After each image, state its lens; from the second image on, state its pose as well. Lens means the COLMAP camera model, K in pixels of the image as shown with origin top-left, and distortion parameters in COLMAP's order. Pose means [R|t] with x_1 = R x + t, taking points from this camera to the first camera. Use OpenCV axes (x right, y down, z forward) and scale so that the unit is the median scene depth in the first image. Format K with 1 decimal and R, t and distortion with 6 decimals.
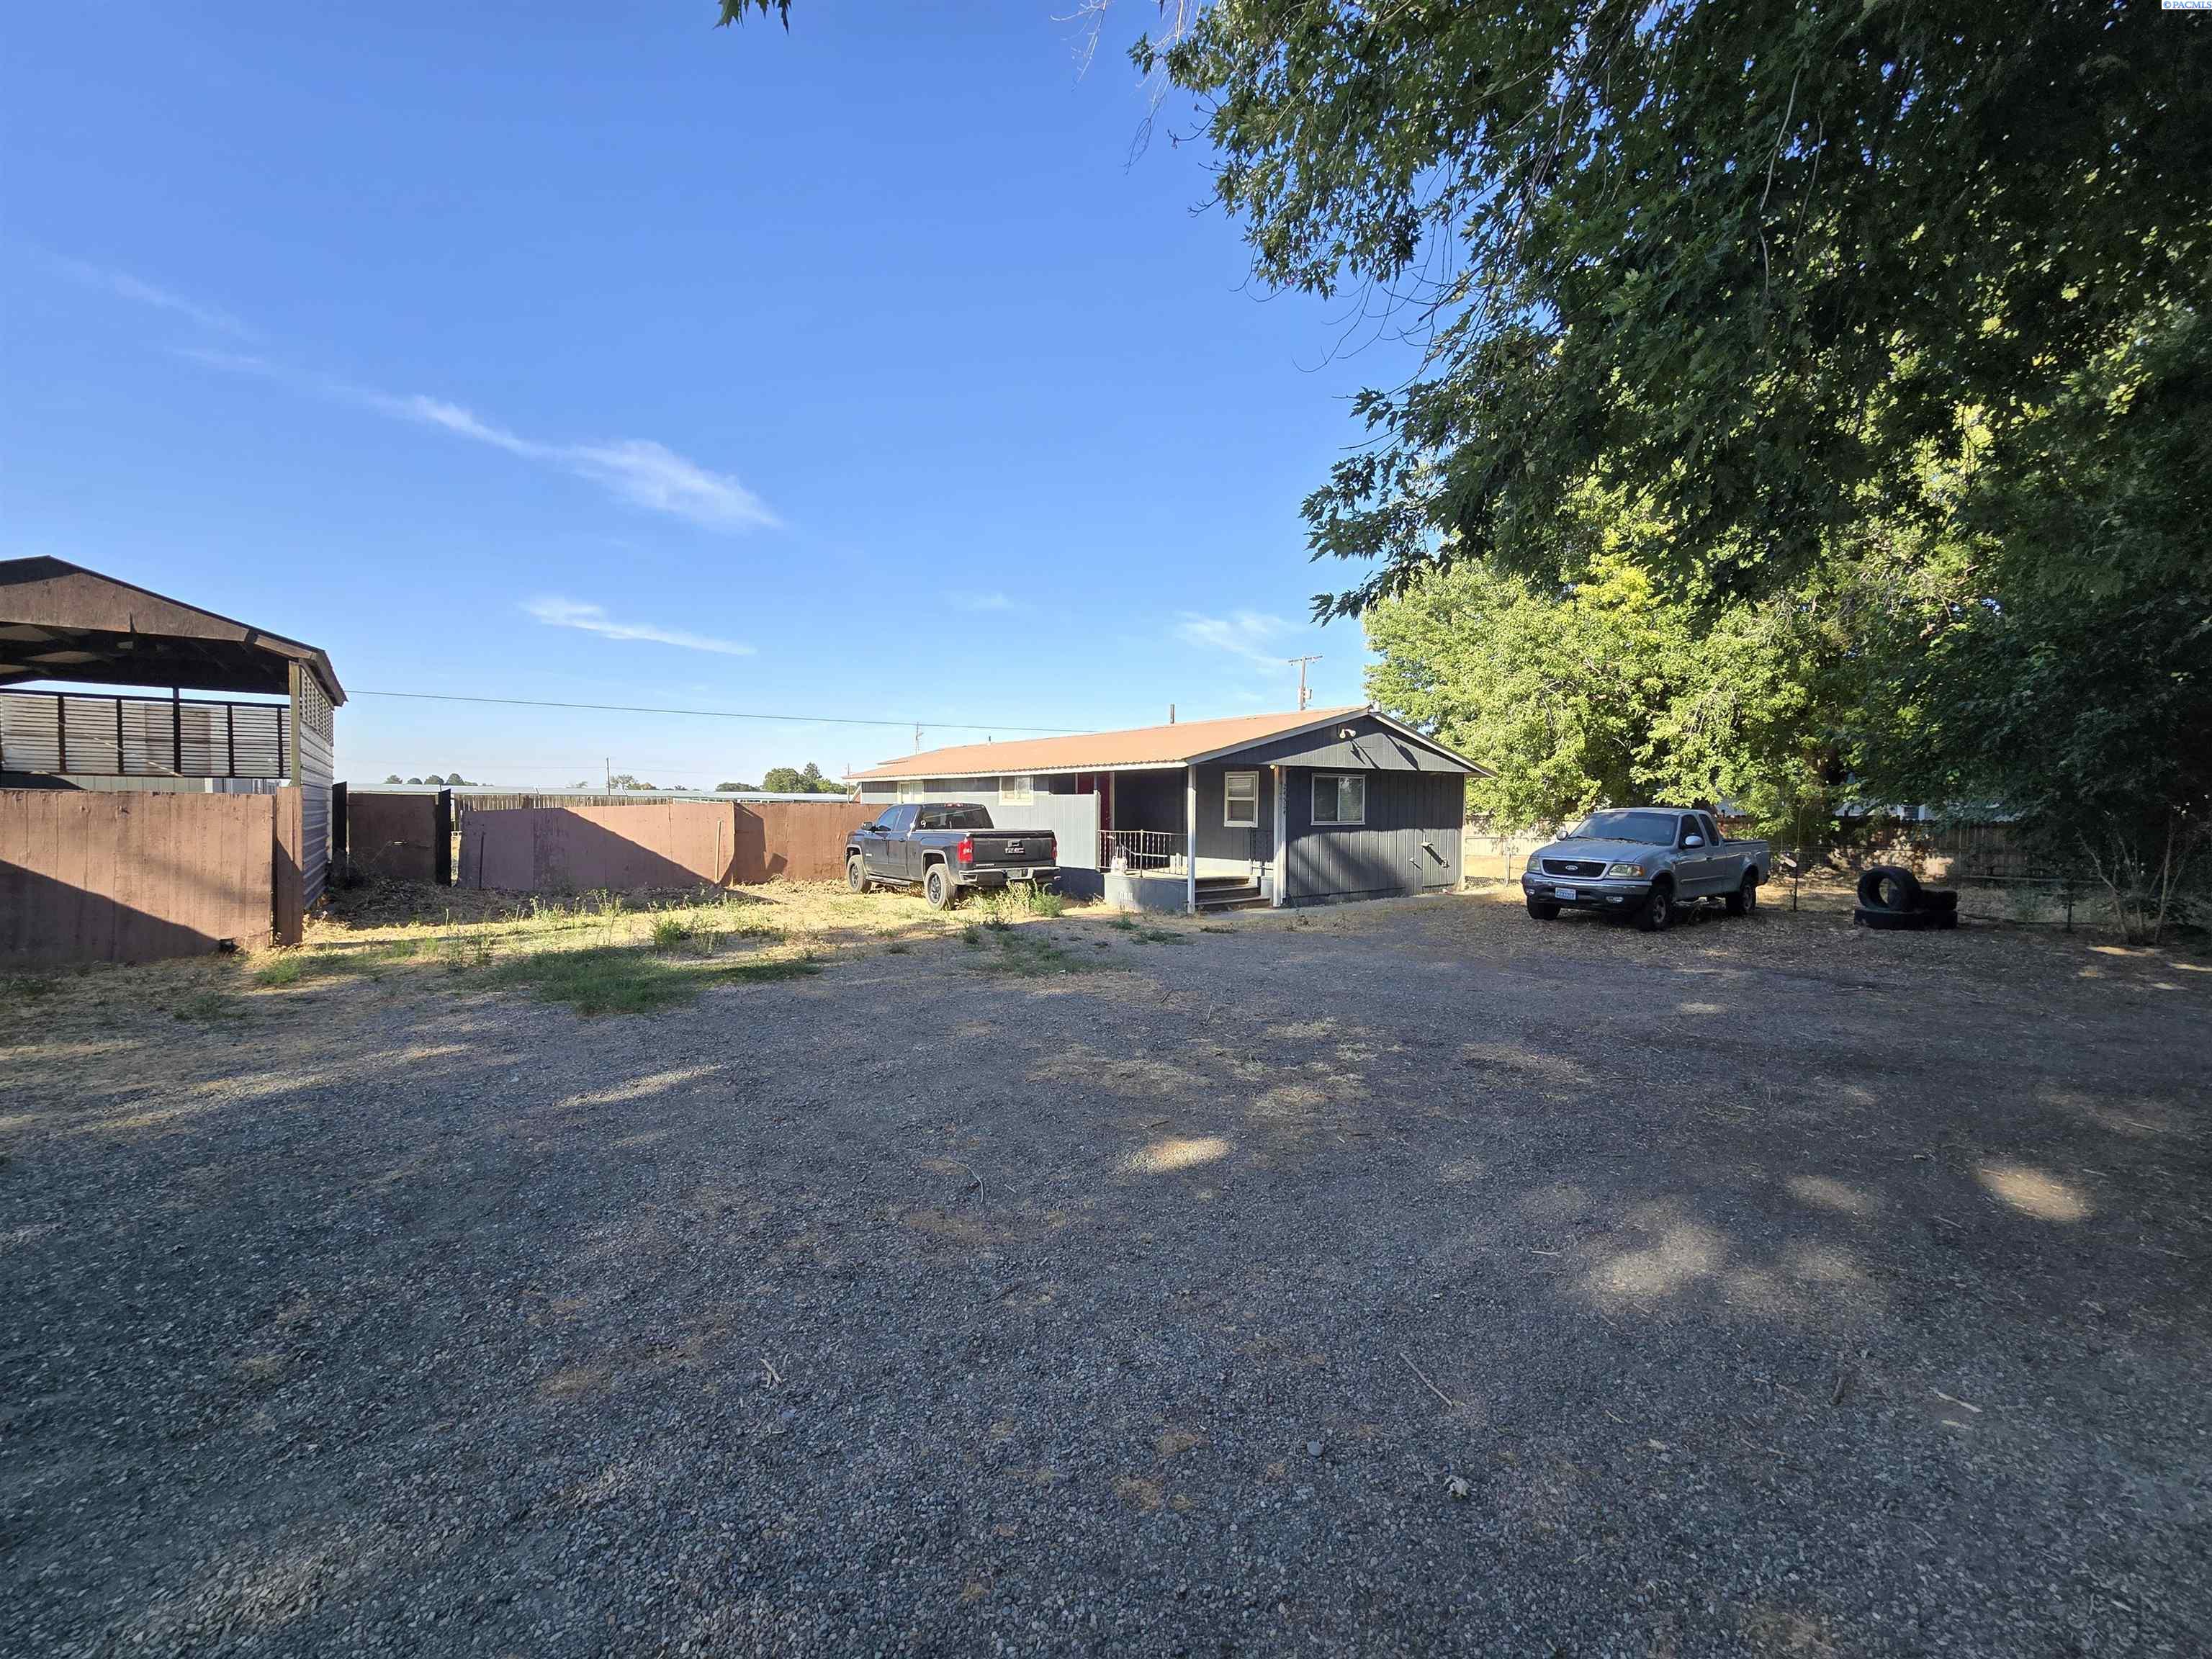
lens RADIAL K [[905.1, 0, 1093.1], [0, 905.1, 861.8], [0, 0, 1]] dist [-0.000426, 0.000155]
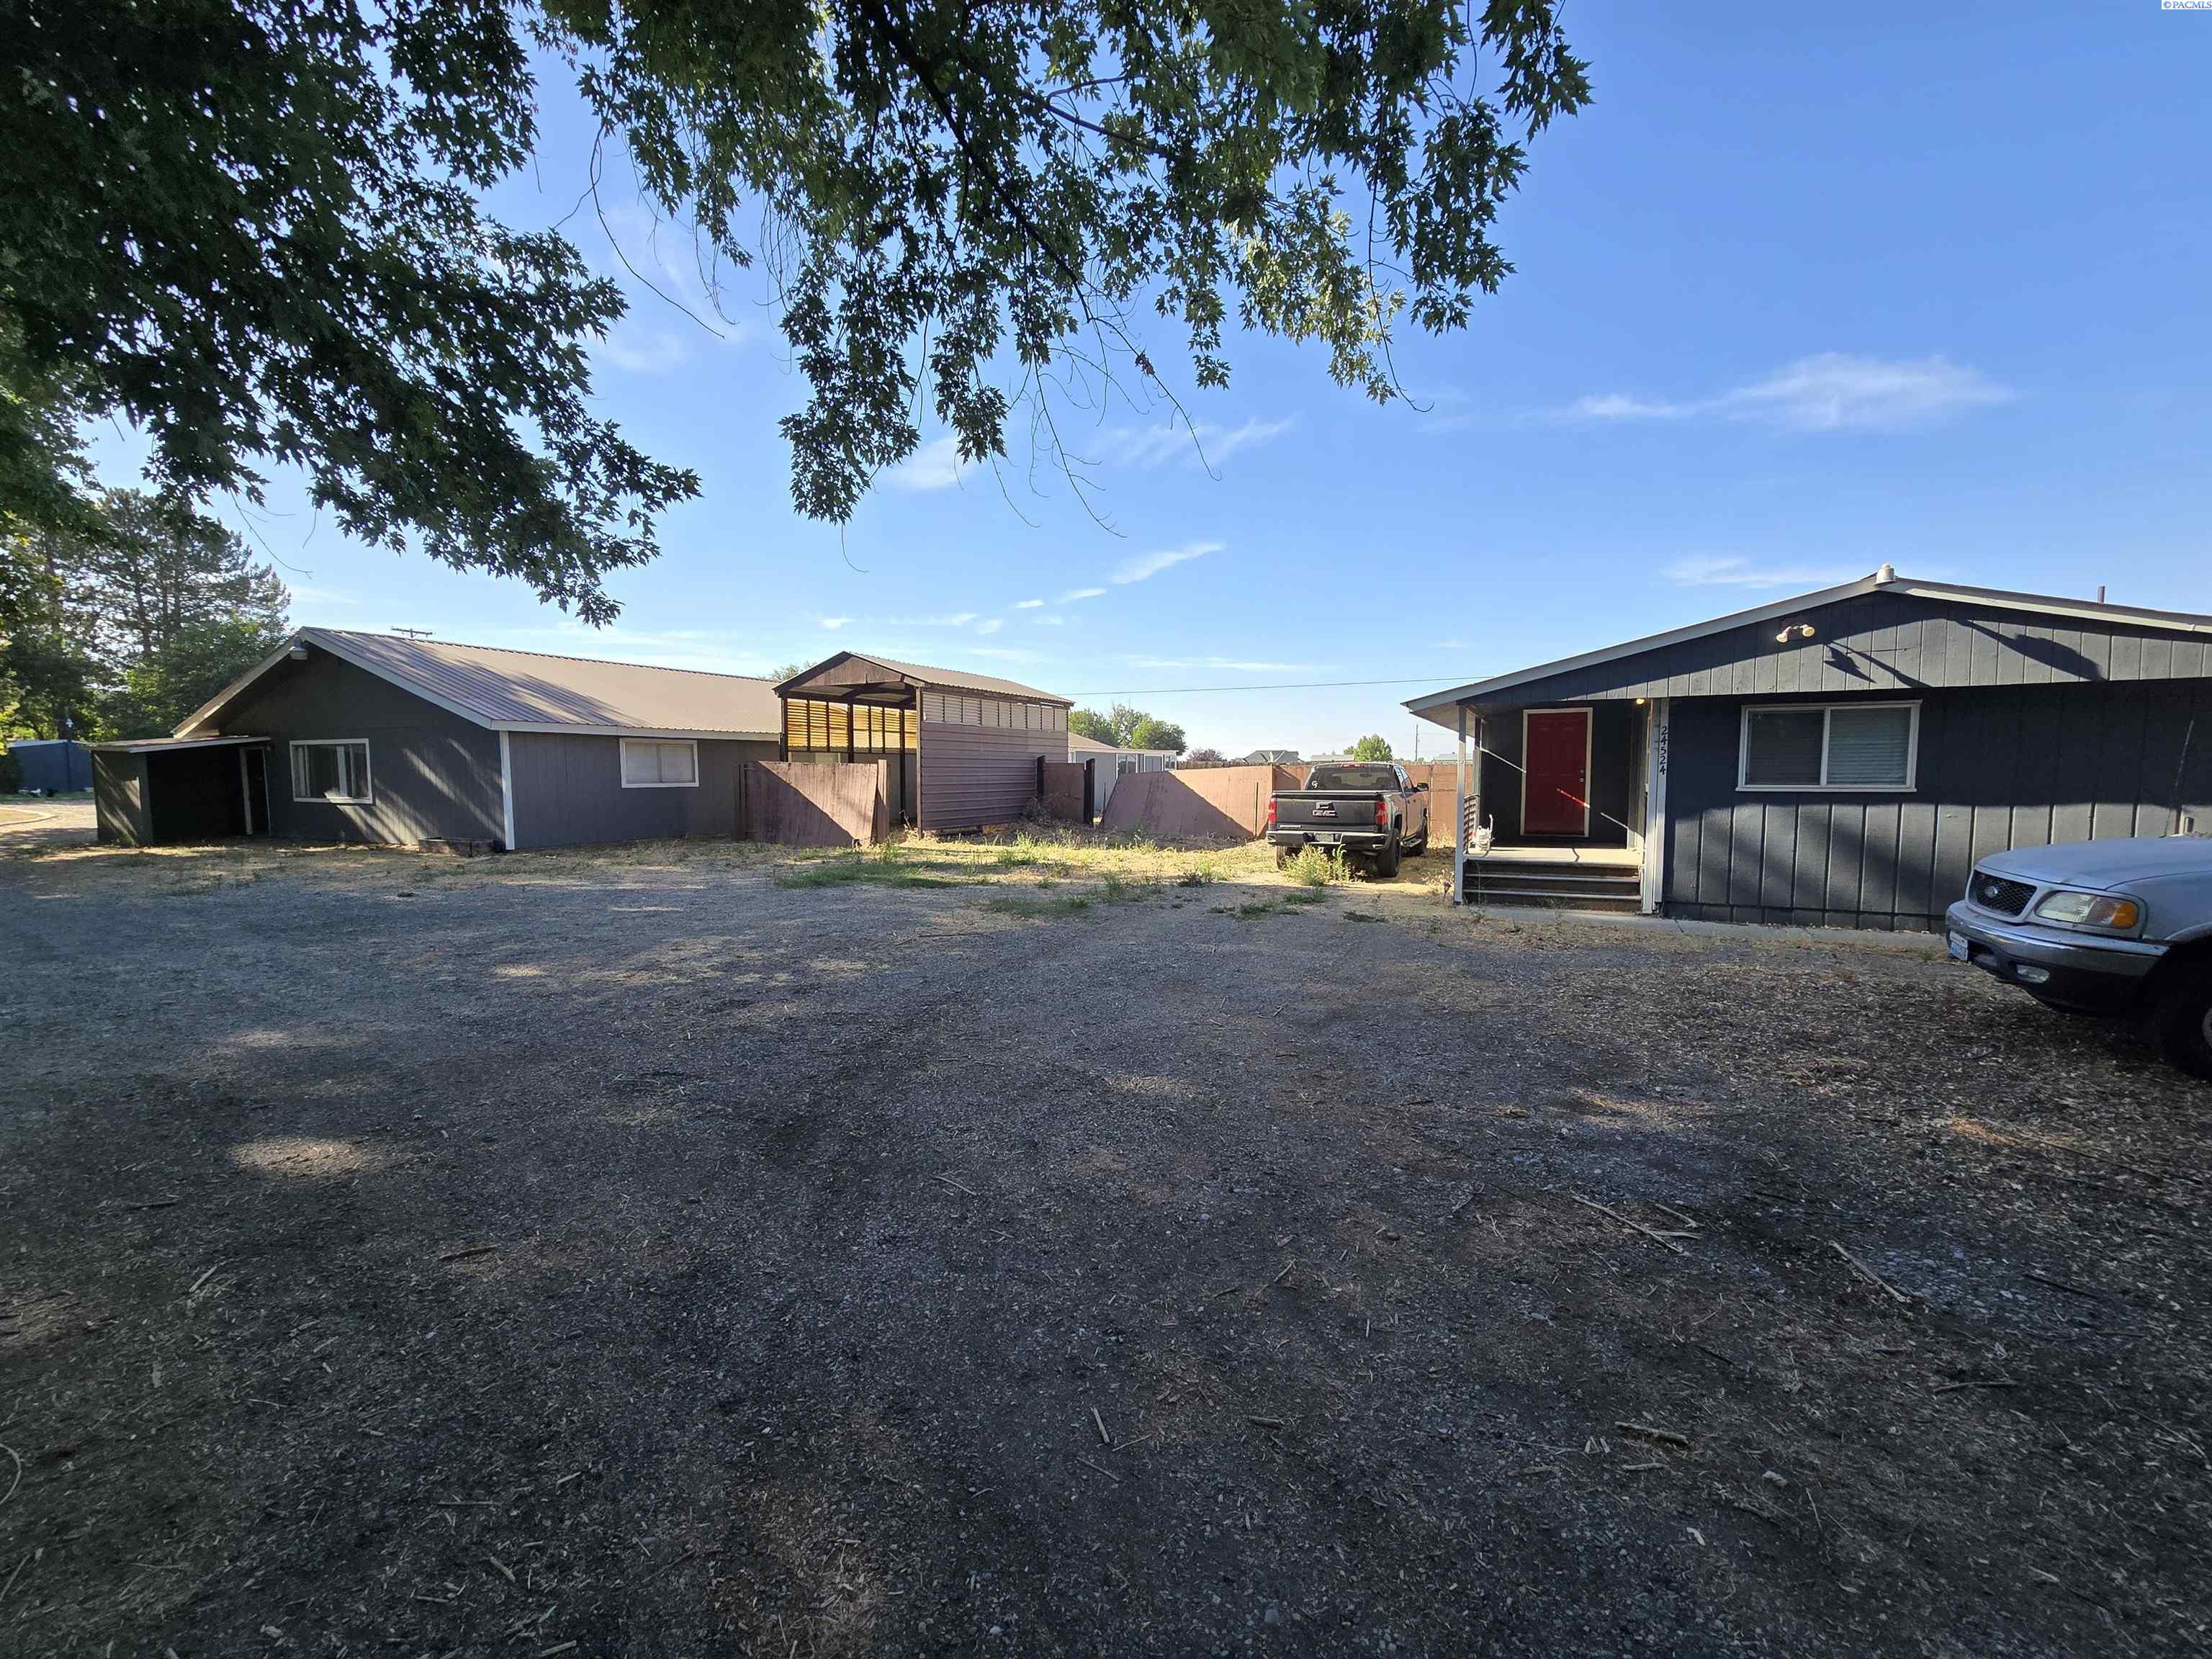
lens RADIAL K [[915.2, 0, 1122.1], [0, 915.2, 832.5], [0, 0, 1]] dist [-0.000871, -0.000125]
pose [[0.462398, 0.052690, -0.885106, 0.618040], [-0.048076, 0.998254, 0.034310, -0.013685], [0.885368, 0.026688, 0.464124, 0.353664]]
